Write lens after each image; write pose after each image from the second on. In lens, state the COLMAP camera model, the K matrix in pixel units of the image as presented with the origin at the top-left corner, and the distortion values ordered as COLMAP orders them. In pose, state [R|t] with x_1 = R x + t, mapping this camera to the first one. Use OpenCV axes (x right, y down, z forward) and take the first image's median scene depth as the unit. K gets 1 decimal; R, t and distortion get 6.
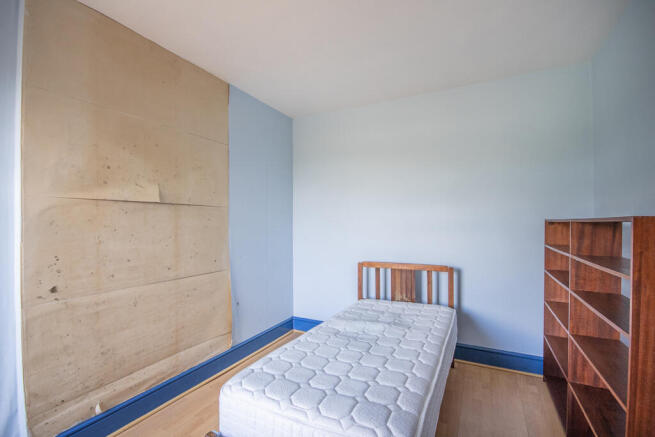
lens RADIAL K [[301.8, 0, 324.5], [0, 301.8, 218.1], [0, 0, 1]] dist [0.012156, -0.011355]
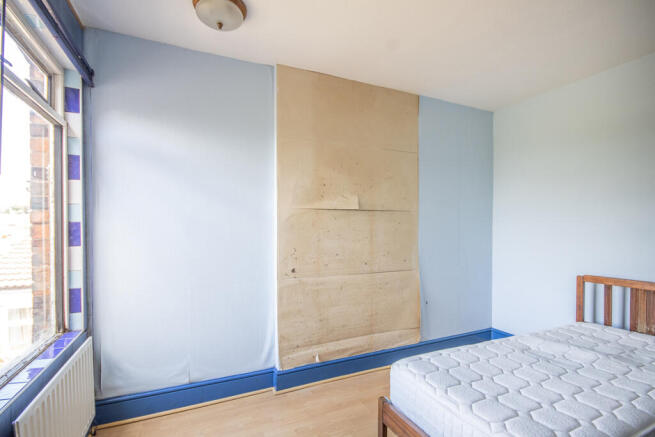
lens RADIAL K [[301.8, 0, 324.5], [0, 301.8, 218.1], [0, 0, 1]] dist [0.012156, -0.011355]
pose [[0.785808, -0.015108, -0.618286, 0.118988], [0.009801, 0.999880, -0.011975, -0.003293], [0.618392, 0.003350, 0.785862, -0.064578]]
